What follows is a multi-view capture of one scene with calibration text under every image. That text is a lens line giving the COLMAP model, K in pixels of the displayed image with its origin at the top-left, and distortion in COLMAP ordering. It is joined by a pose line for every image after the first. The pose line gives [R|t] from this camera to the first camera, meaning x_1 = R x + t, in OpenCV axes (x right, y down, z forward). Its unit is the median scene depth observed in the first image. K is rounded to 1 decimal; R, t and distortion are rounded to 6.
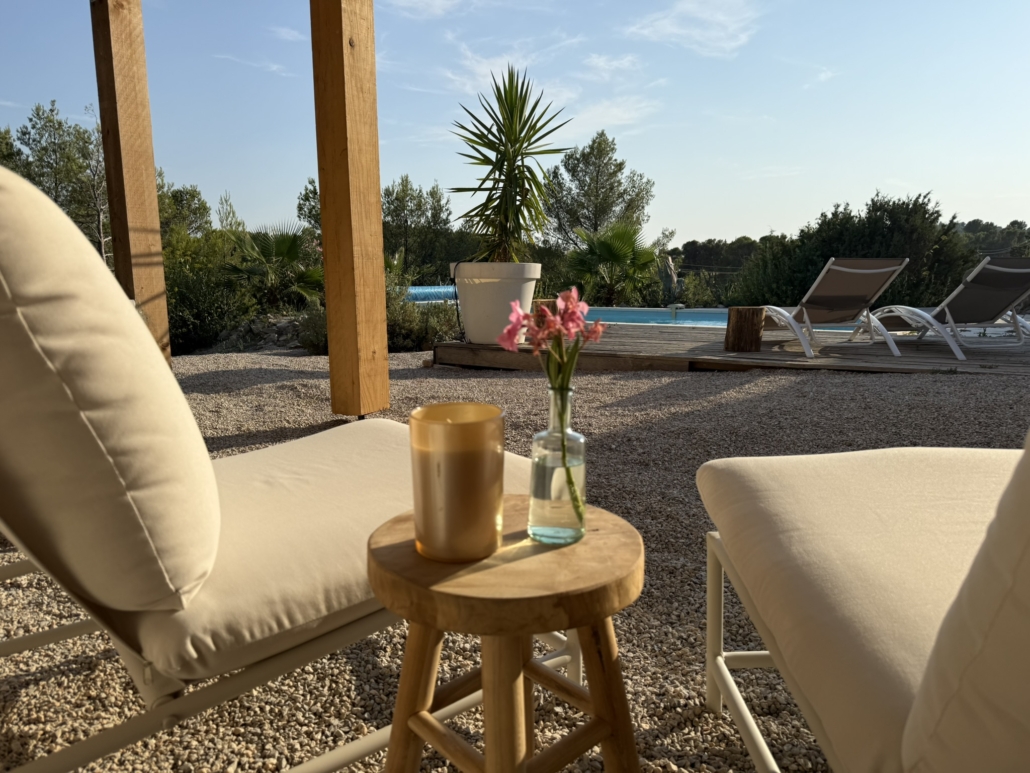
lens RADIAL K [[728.5, 0, 515.0], [0, 728.5, 386.5], [0, 0, 1]] dist [0.032673, -0.057850]
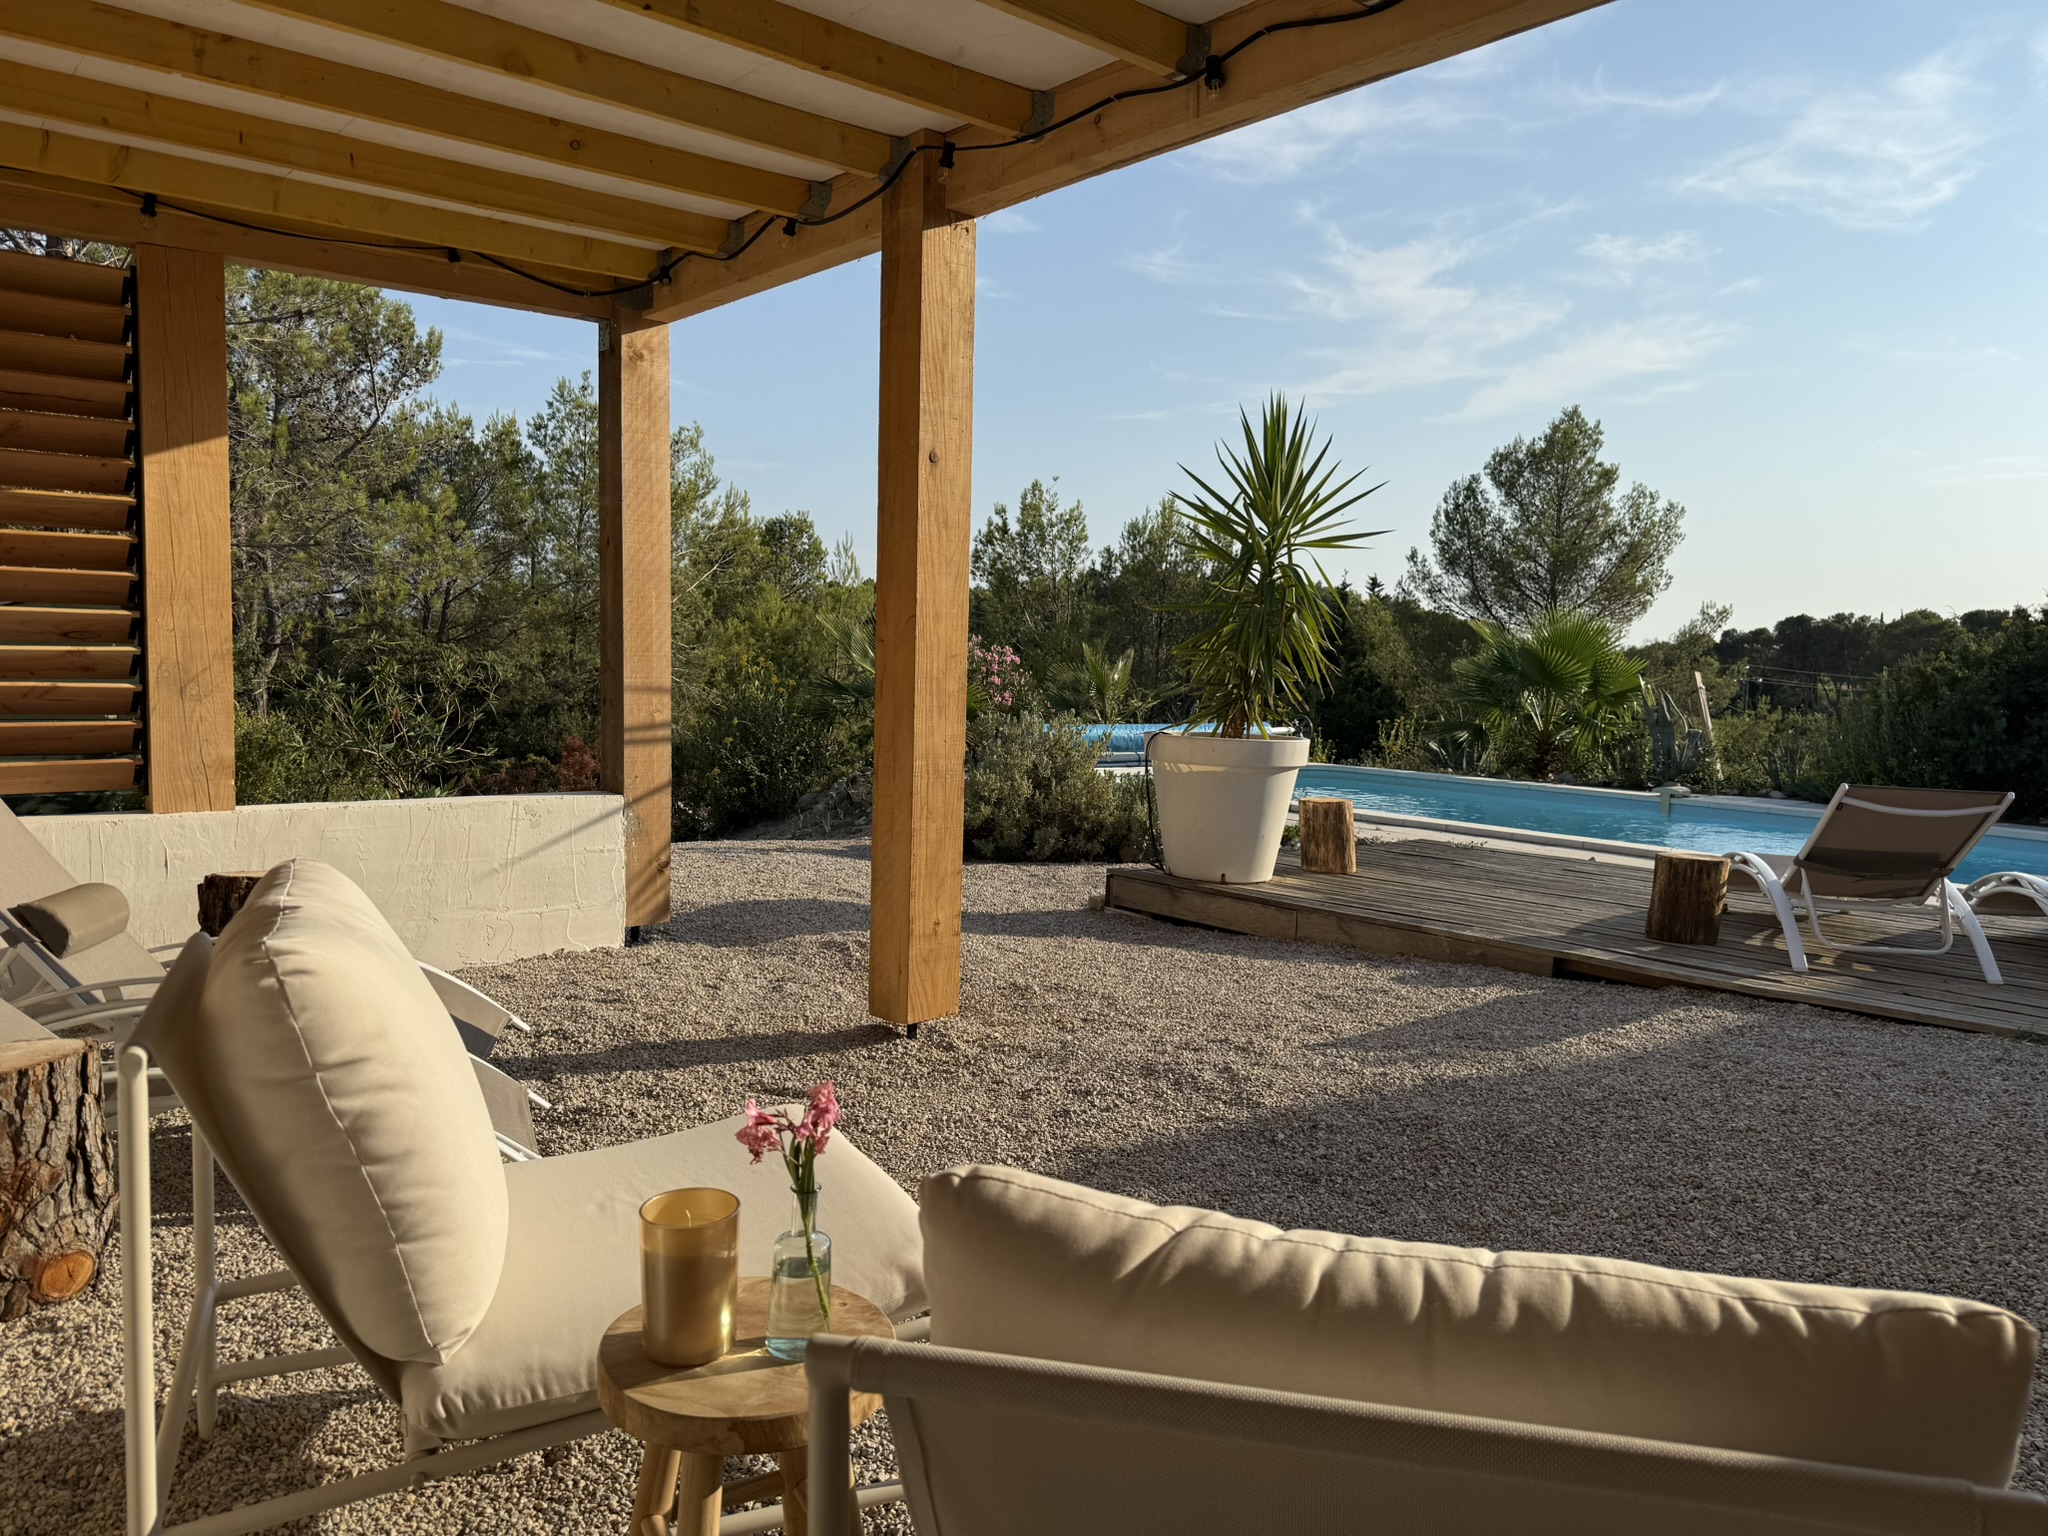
lens RADIAL K [[1427.6, 0, 1024.0], [0, 1427.6, 768.0], [0, 0, 1]] dist [0.134421, -0.198628]
pose [[0.965966, 0.054342, -0.252898, 0.117158], [-0.073840, 0.994932, -0.068249, -0.064898], [0.247907, 0.084600, 0.965083, -0.119959]]
